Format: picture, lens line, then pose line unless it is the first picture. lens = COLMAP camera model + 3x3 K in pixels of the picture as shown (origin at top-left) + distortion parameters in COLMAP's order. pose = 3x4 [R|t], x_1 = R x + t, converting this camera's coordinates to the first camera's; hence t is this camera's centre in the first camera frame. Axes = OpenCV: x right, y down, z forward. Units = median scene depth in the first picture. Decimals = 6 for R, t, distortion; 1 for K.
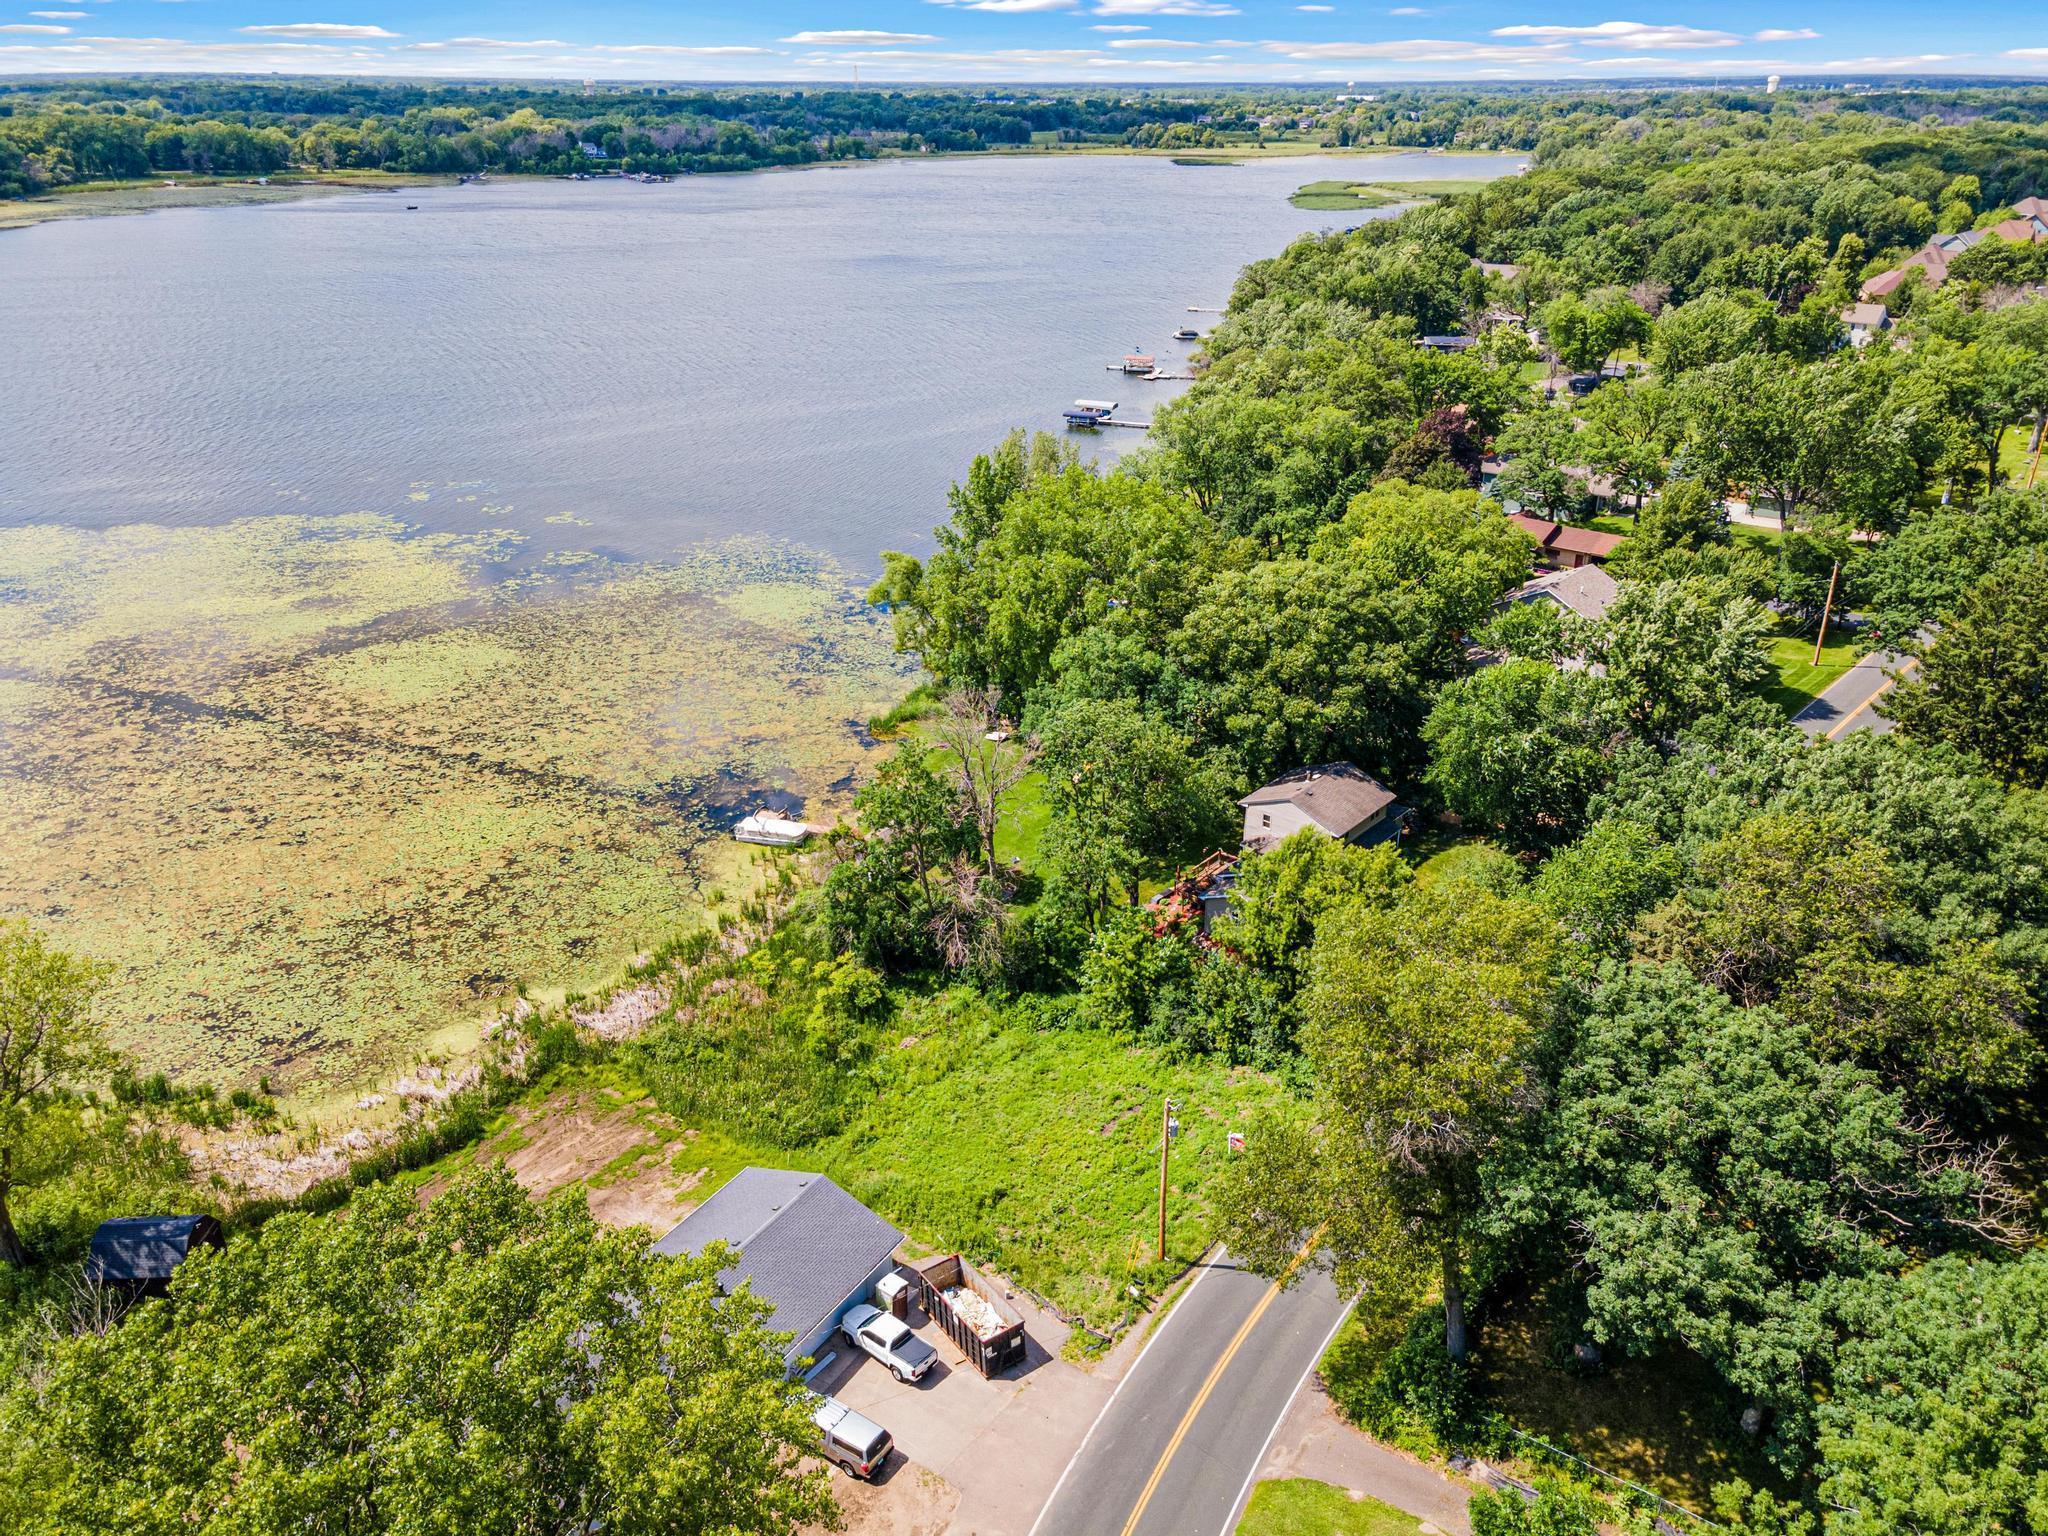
lens RADIAL K [[1529.2, 0, 1038.2], [0, 1529.2, 765.4], [0, 0, 1]] dist [0.001386, 0.078939]
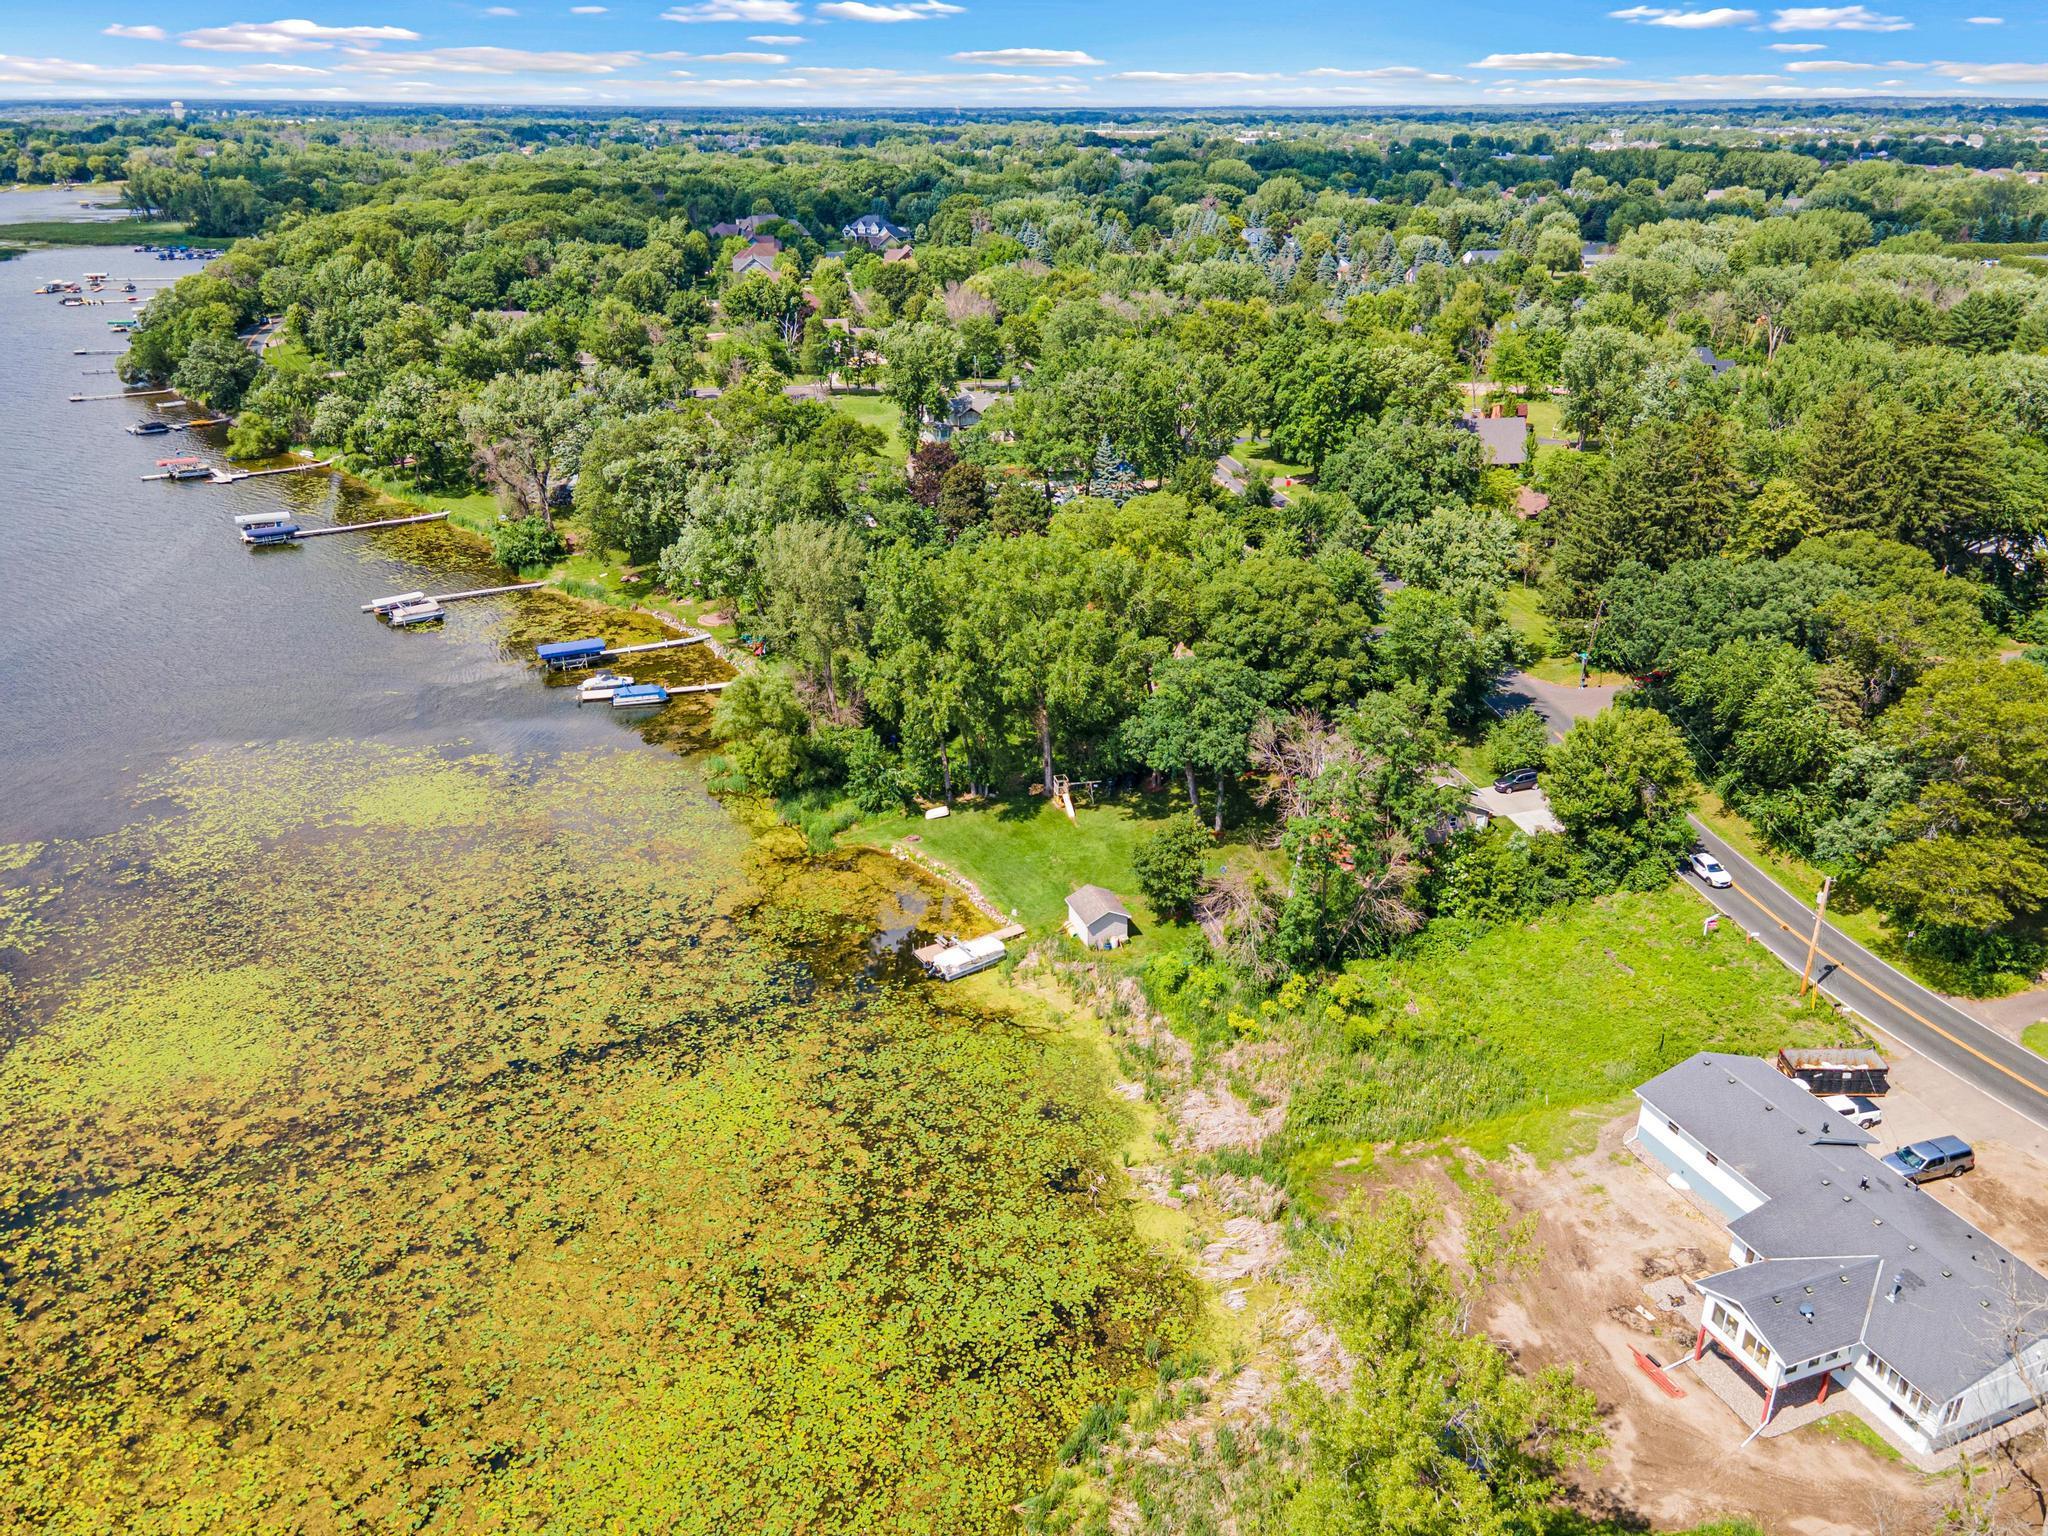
lens RADIAL K [[1515.9, 0, 1031.0], [0, 1515.9, 764.5], [0, 0, 1]] dist [0.005408, 0.074007]
pose [[0.614309, -0.316383, 0.722860, -0.572148], [0.323781, 0.936491, 0.134726, -0.133630], [-0.719576, 0.151285, 0.677734, 0.217393]]
